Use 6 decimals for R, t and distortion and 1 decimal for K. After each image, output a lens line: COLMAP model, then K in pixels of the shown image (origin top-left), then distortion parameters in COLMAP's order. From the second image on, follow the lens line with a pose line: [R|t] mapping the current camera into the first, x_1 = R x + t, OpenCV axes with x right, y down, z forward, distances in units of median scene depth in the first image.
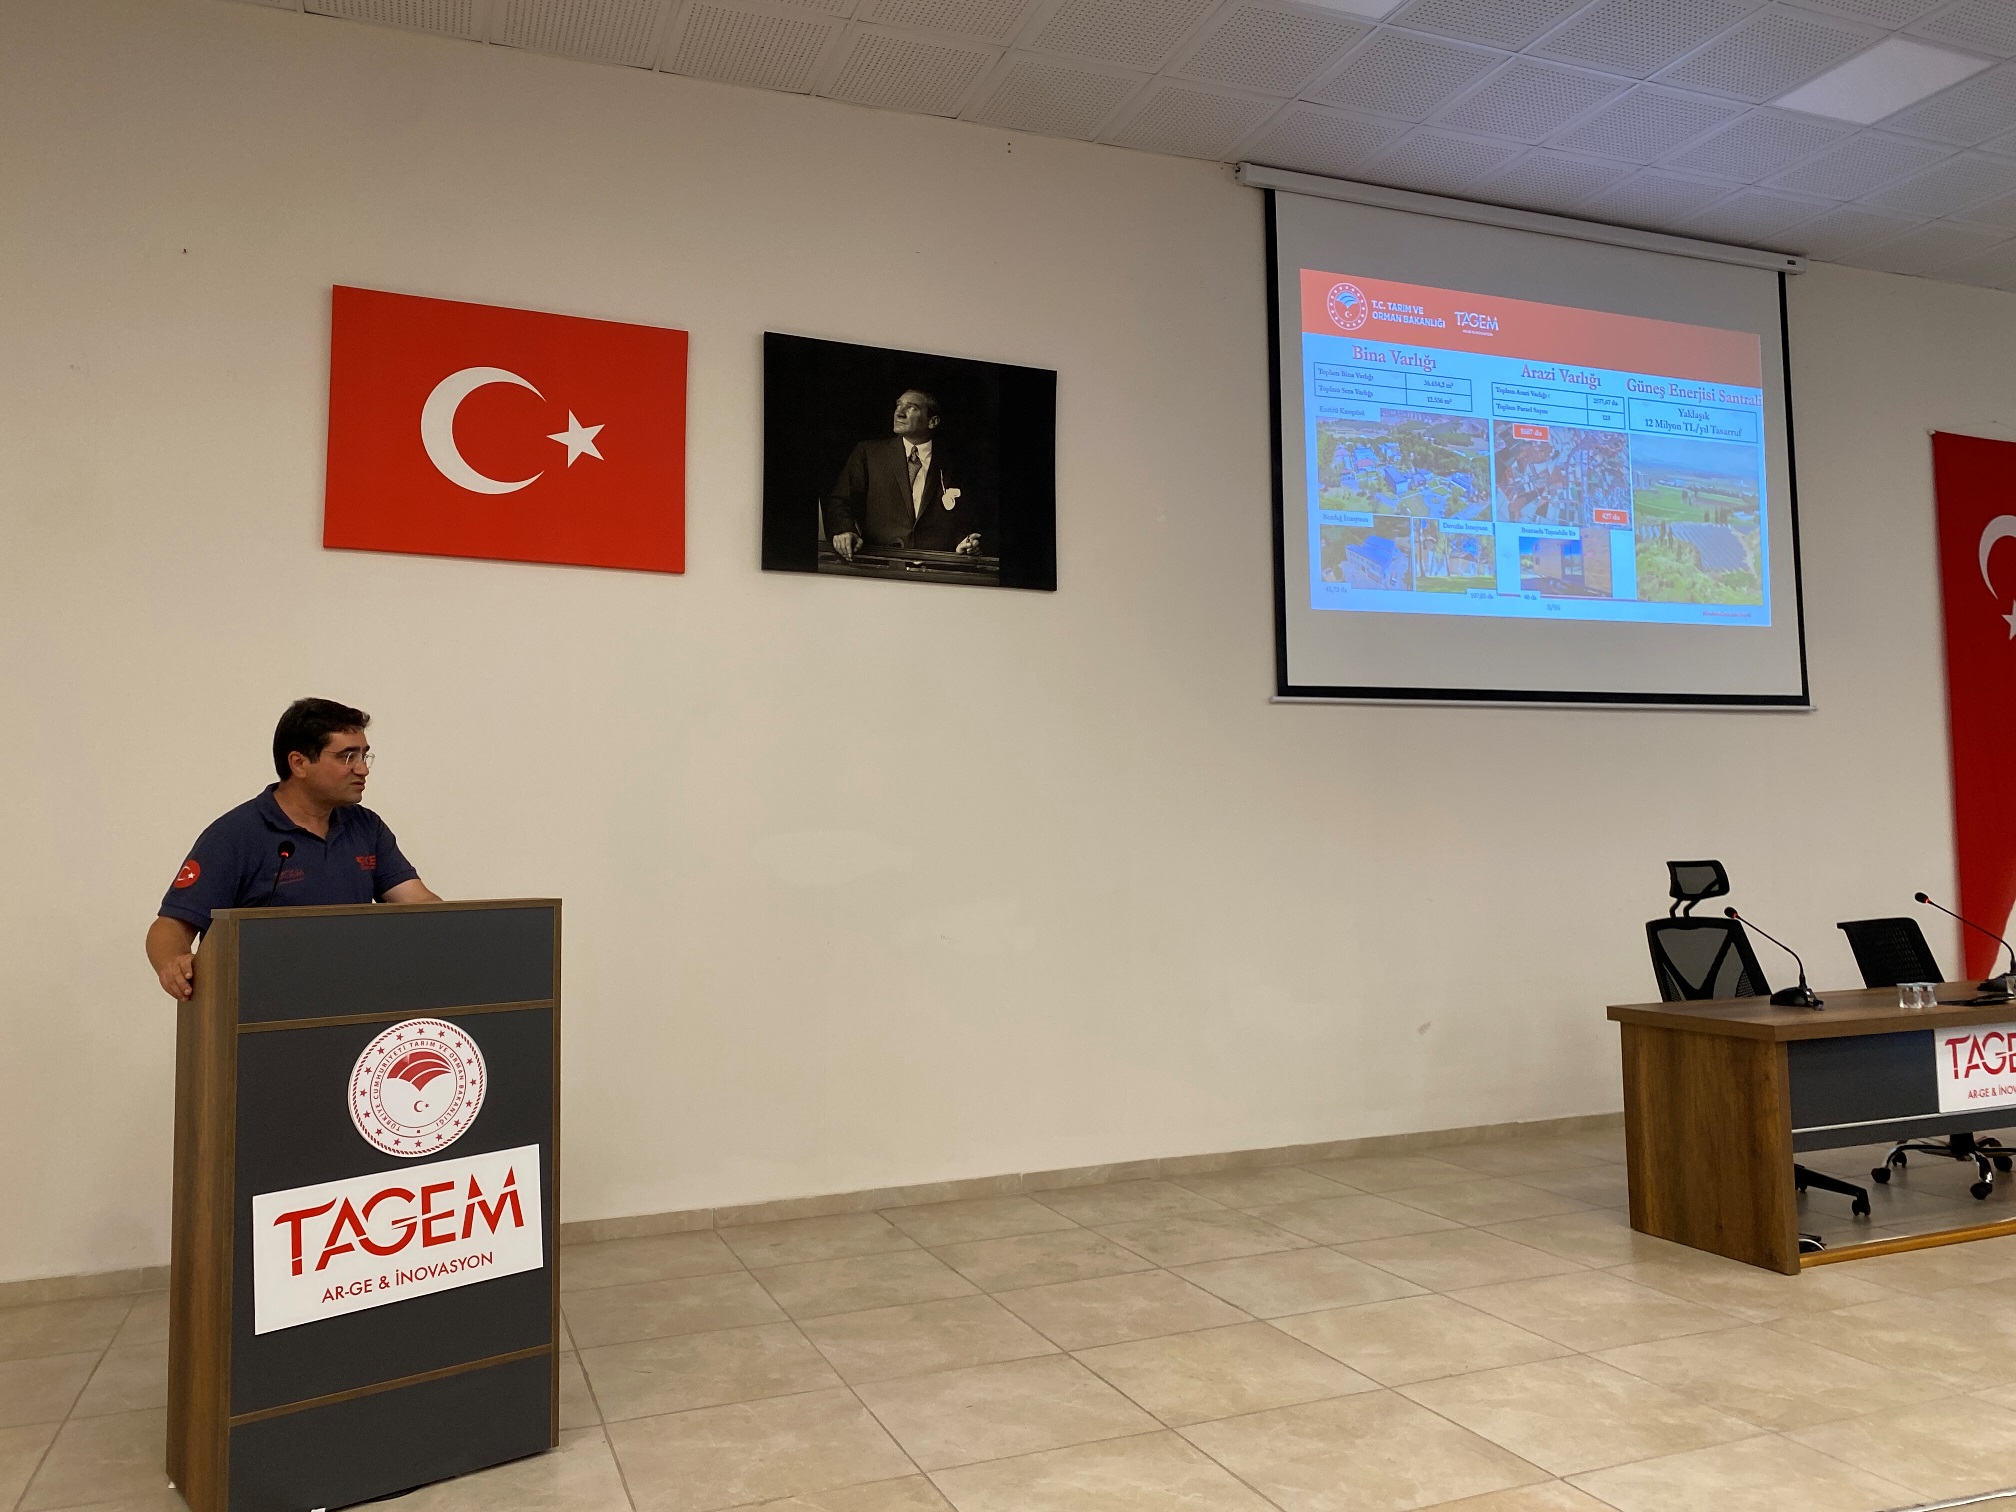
lens RADIAL K [[1527.1, 0, 1022.4], [0, 1527.1, 748.4], [0, 0, 1]] dist [0.044314, -0.035996]
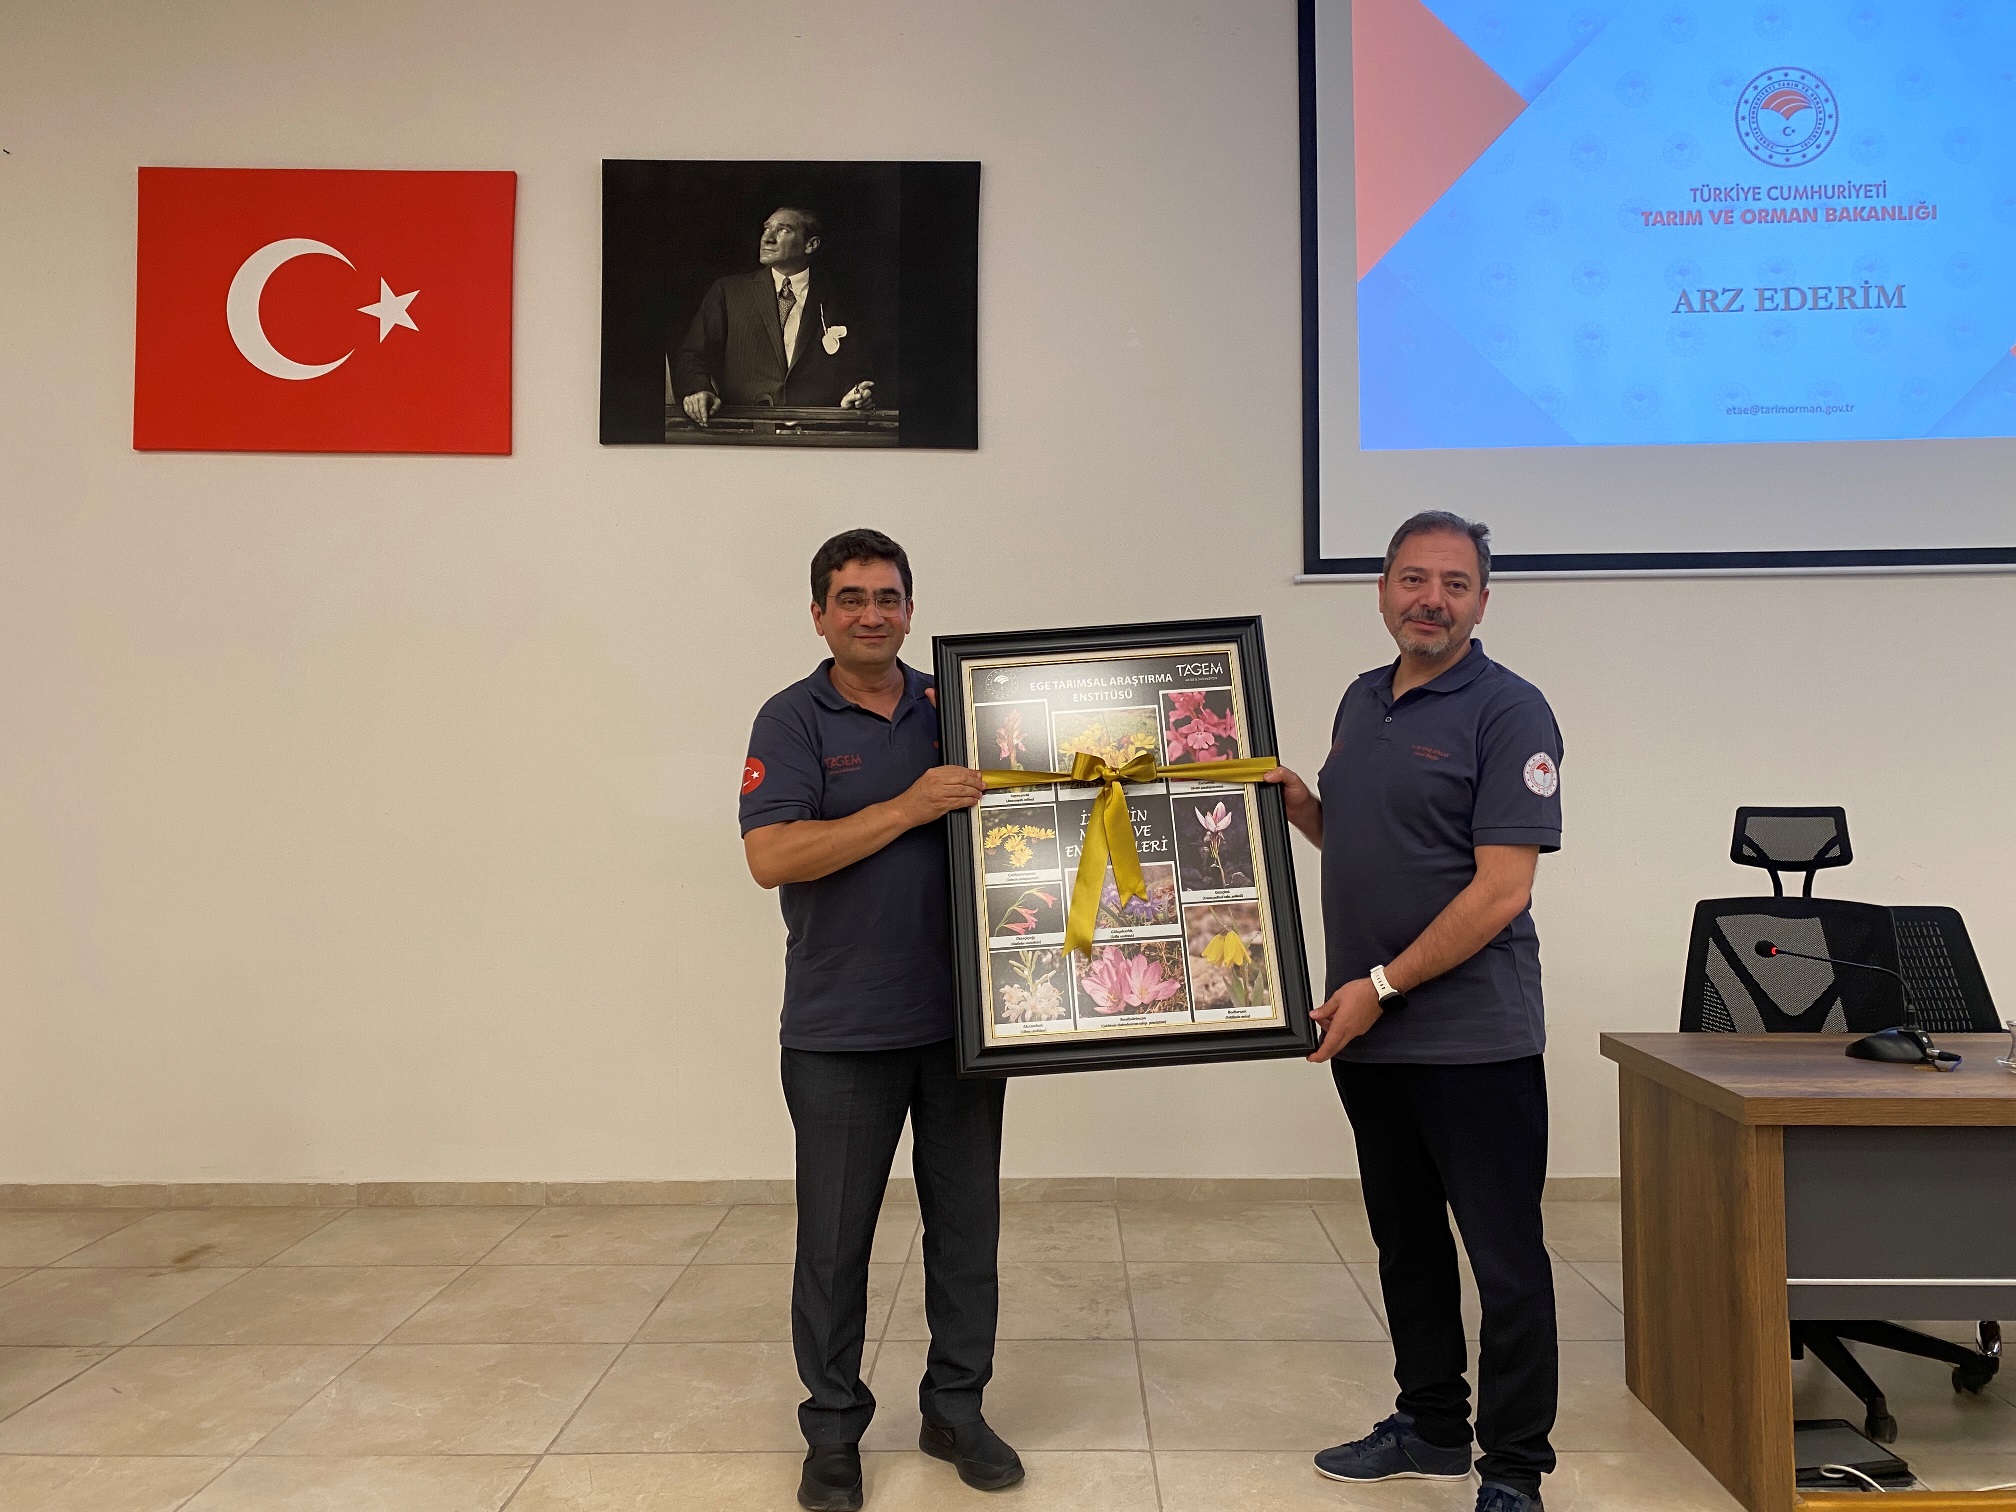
lens RADIAL K [[1517.3, 0, 1019.6], [0, 1517.3, 763.9], [0, 0, 1]] dist [0.003853, 0.006874]
pose [[0.918394, 0.005871, -0.395624, 0.366998], [0.016258, 0.998486, 0.052557, 0.018613], [0.395333, -0.054700, 0.916908, 0.306627]]
